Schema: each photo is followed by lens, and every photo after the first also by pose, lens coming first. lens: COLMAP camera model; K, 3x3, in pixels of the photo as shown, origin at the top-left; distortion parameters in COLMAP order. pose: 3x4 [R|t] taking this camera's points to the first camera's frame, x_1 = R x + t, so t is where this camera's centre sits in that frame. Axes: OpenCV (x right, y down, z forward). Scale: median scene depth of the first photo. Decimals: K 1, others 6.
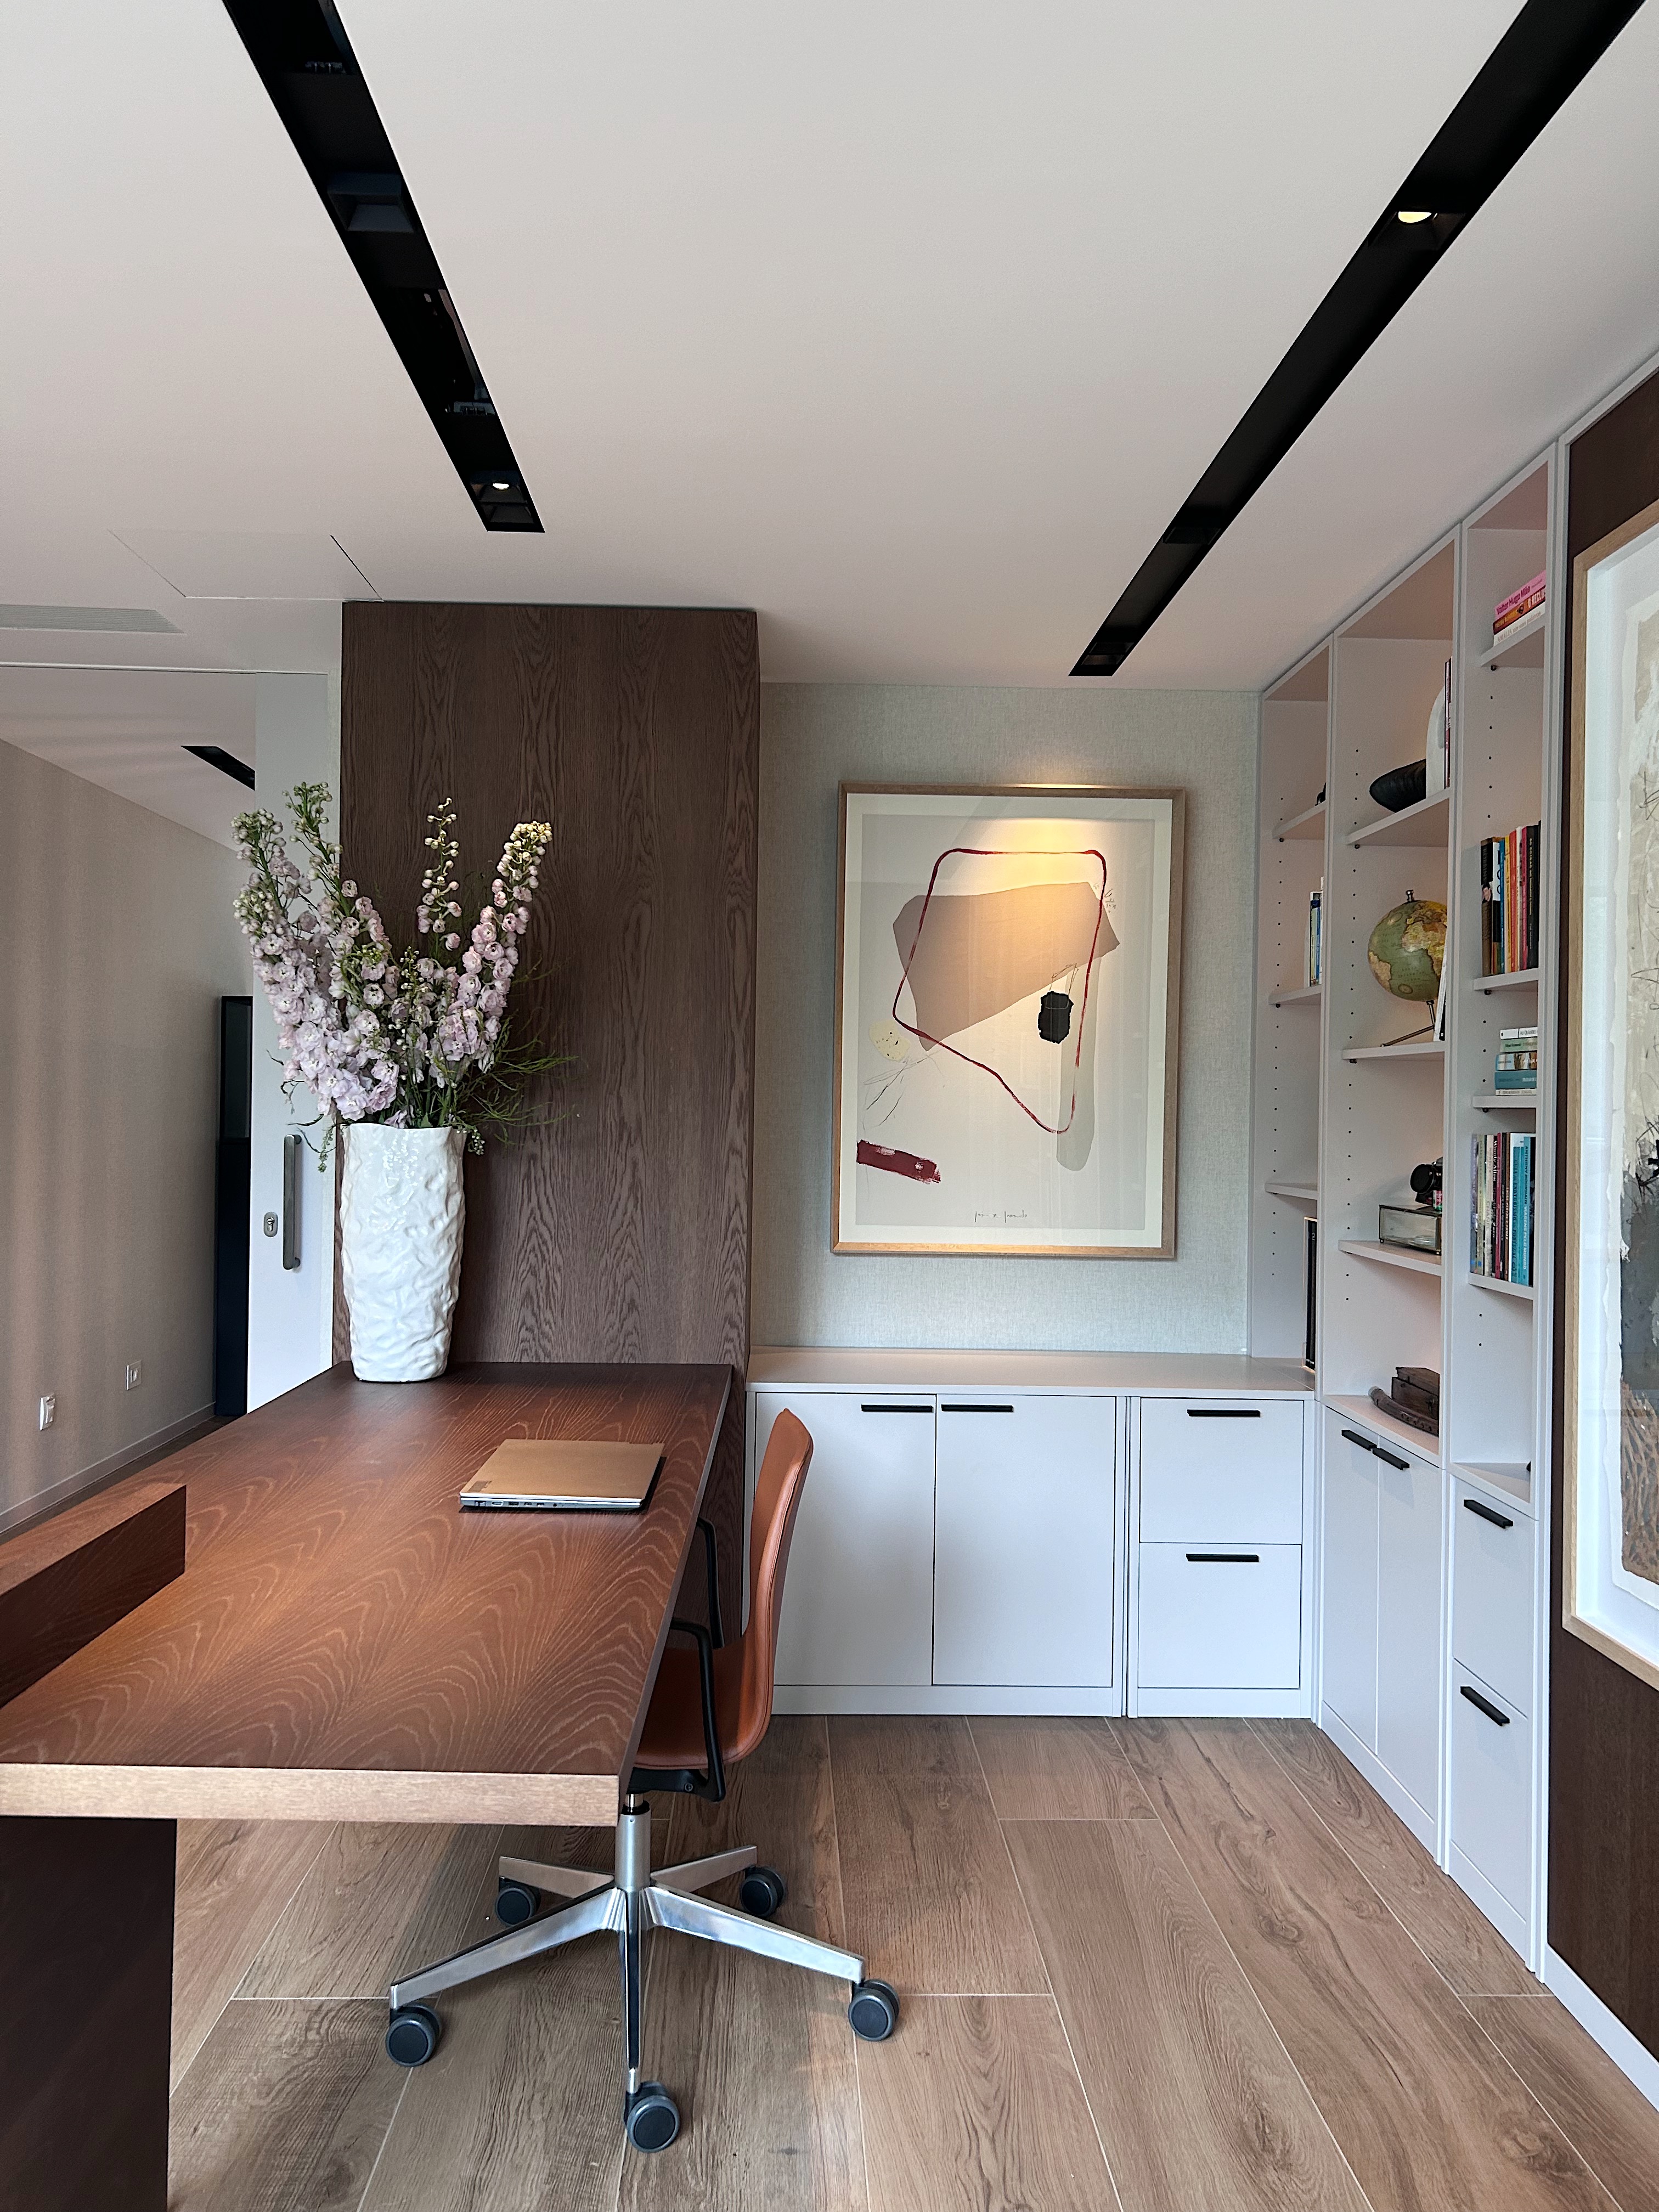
lens RADIAL K [[1680.7, 0, 843.7], [0, 1680.7, 1111.1], [0, 0, 1]] dist [0.082591, -0.100465]
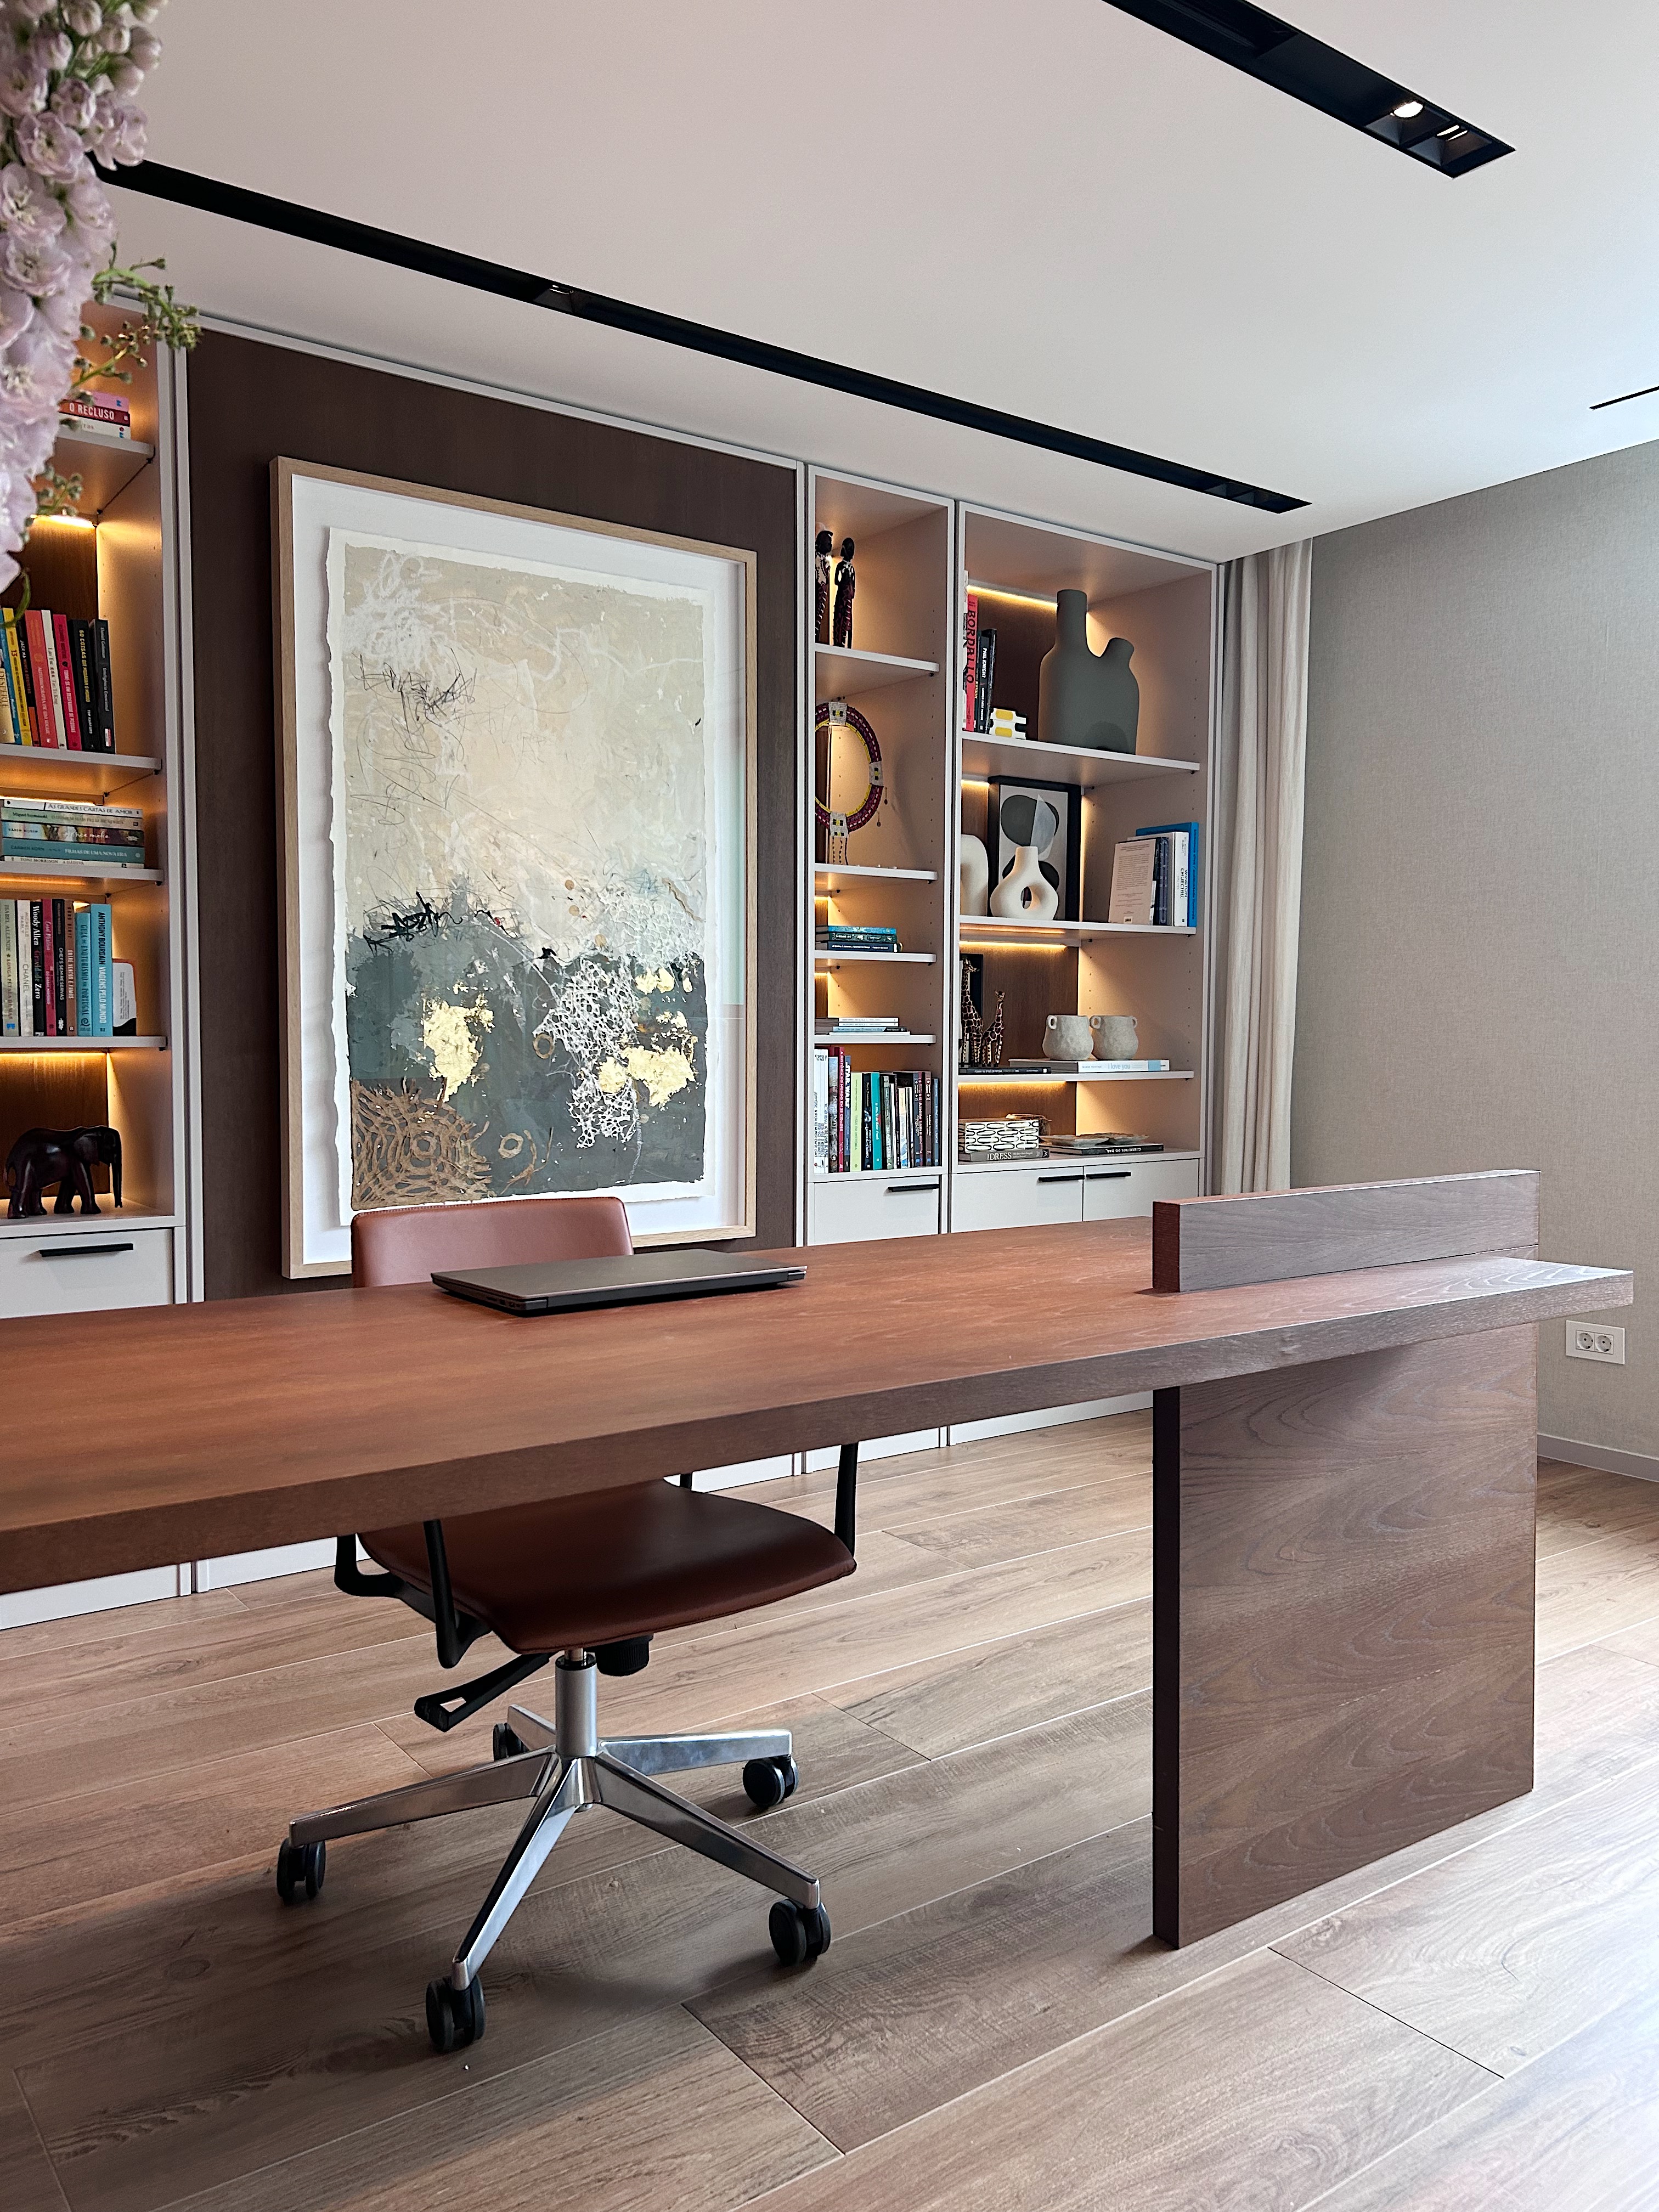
lens RADIAL K [[1668.7, 0, 829.5], [0, 1668.7, 1106.0], [0, 0, 1]] dist [0.116024, -0.255233]
pose [[-0.572537, -0.053992, 0.818099, -0.607702], [-0.009358, 0.998195, 0.059329, 0.059865], [-0.819825, 0.026312, -0.572009, 0.963597]]
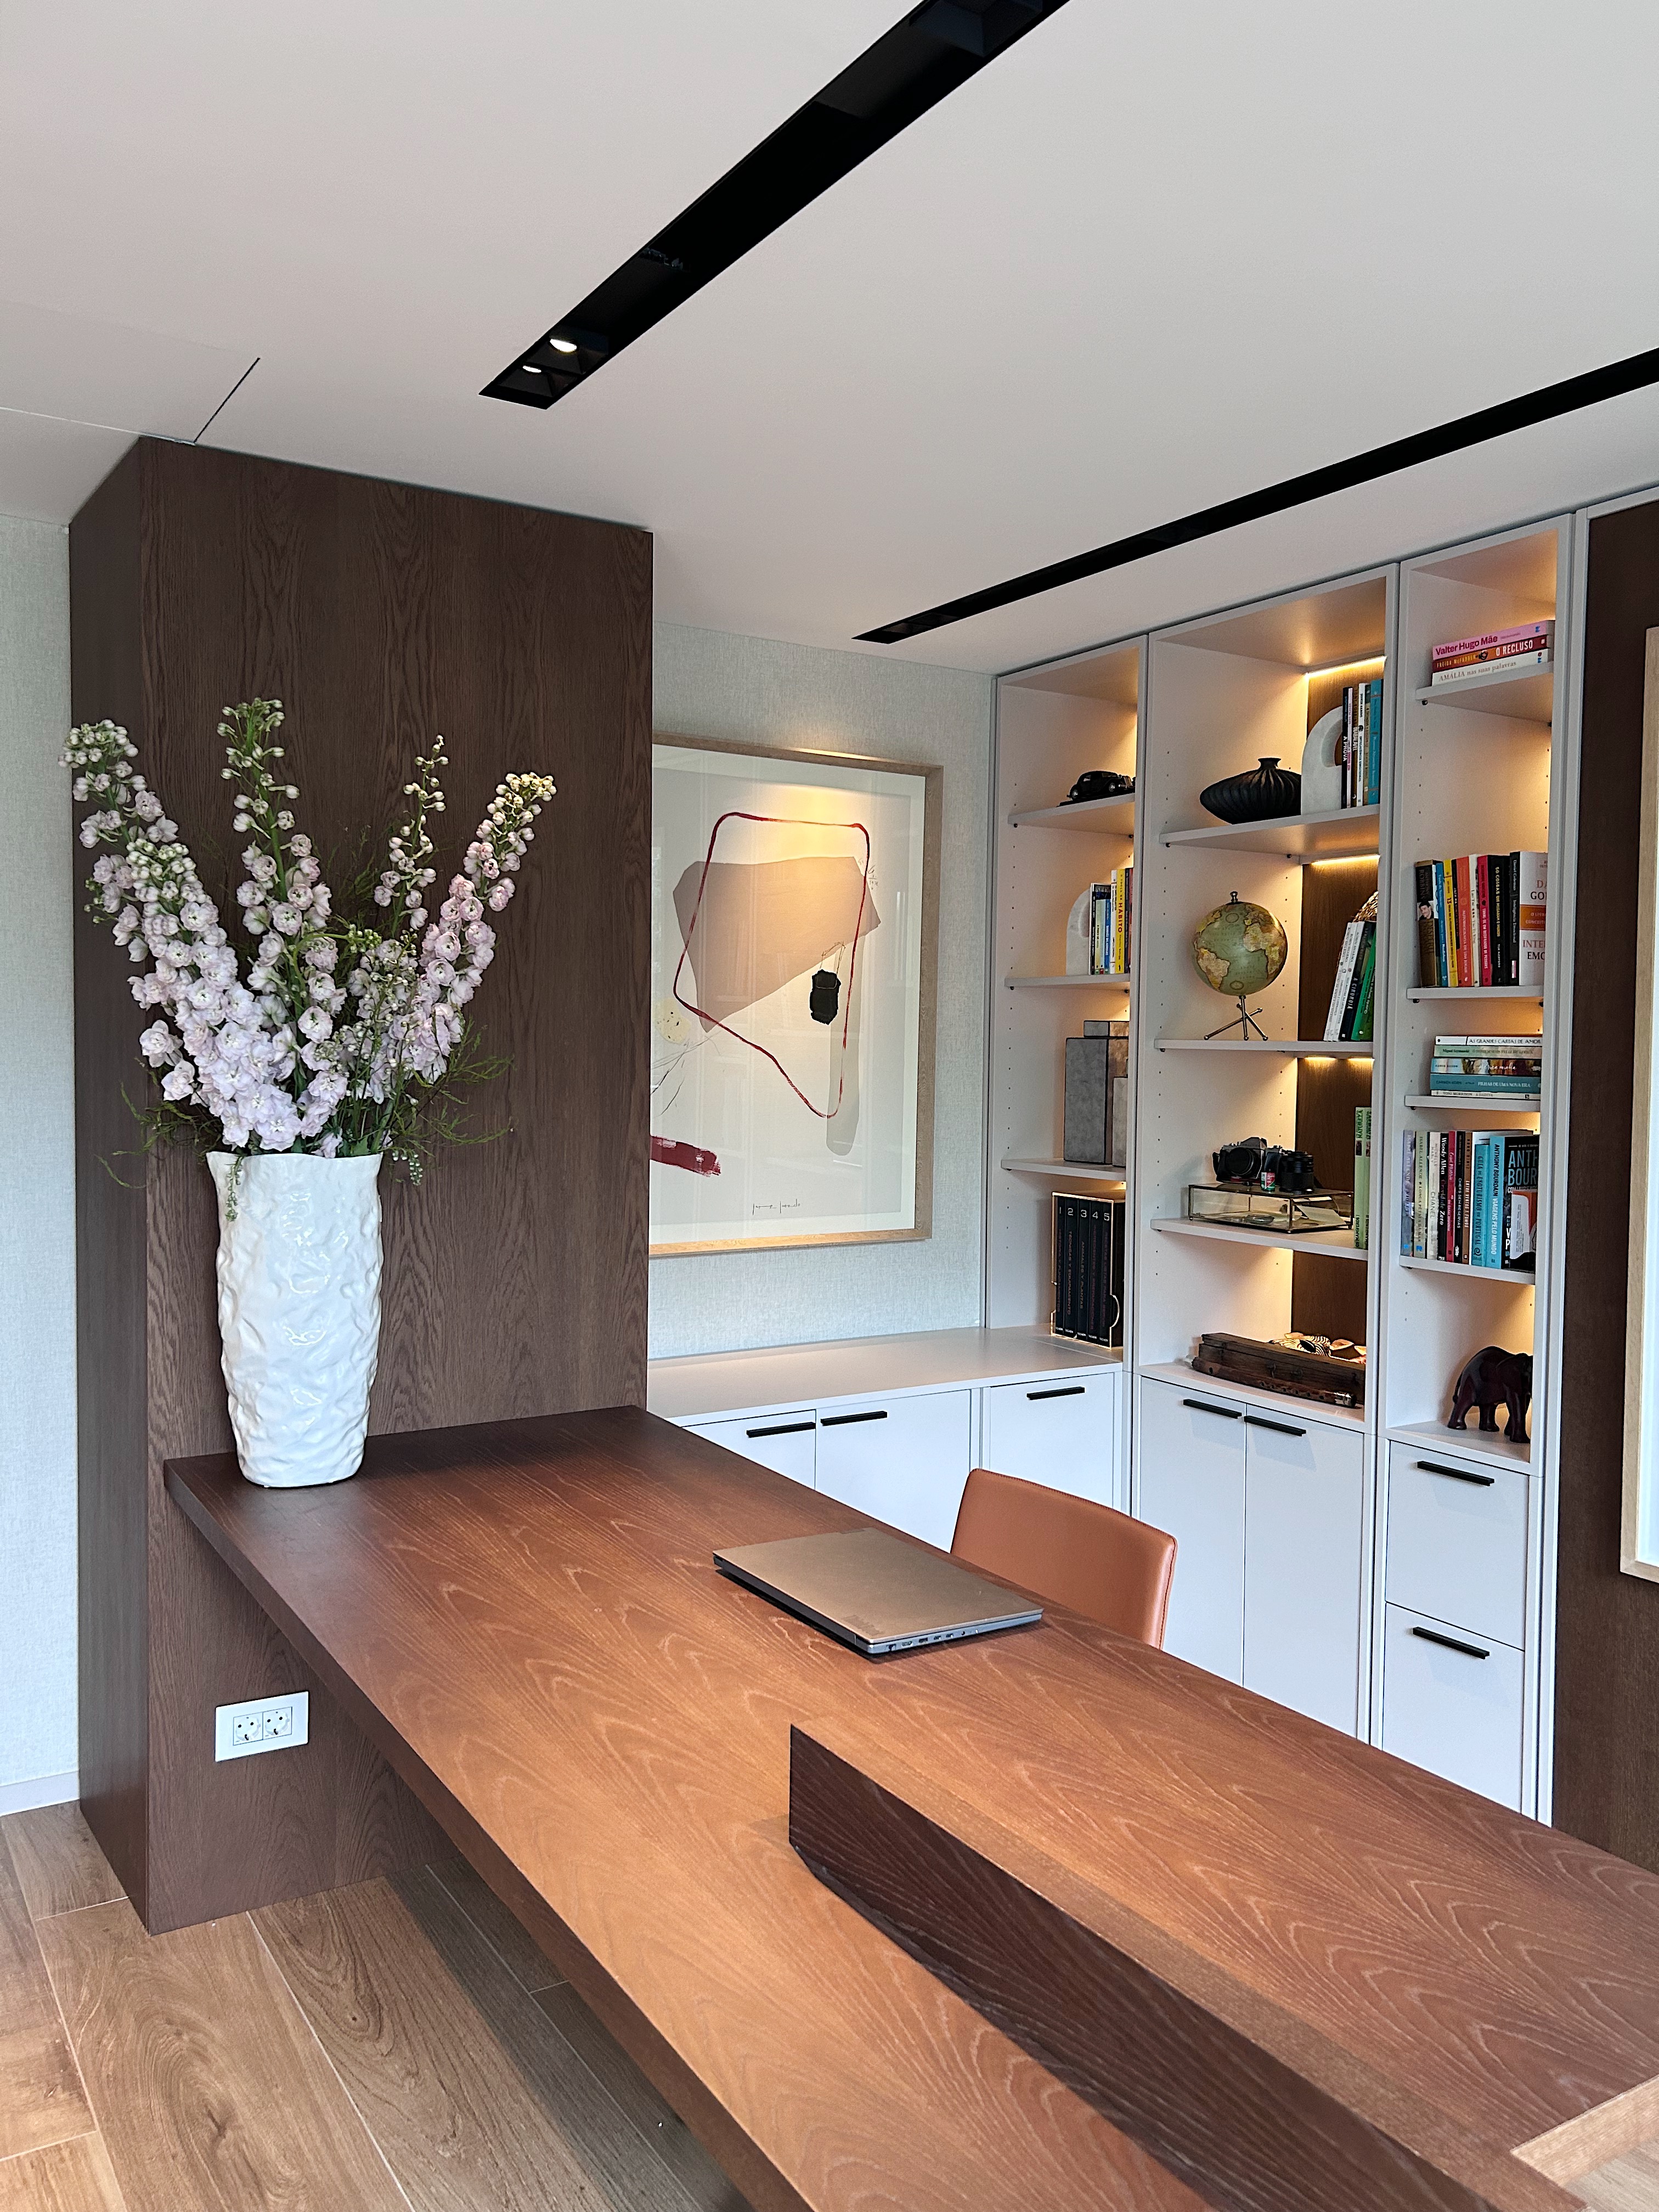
lens RADIAL K [[1668.7, 0, 829.5], [0, 1668.7, 1106.0], [0, 0, 1]] dist [0.116024, -0.255233]
pose [[0.860695, -0.026231, 0.508444, -0.417957], [0.002940, 0.998911, 0.046557, -0.044343], [-0.509112, -0.038577, 0.859836, 0.208165]]
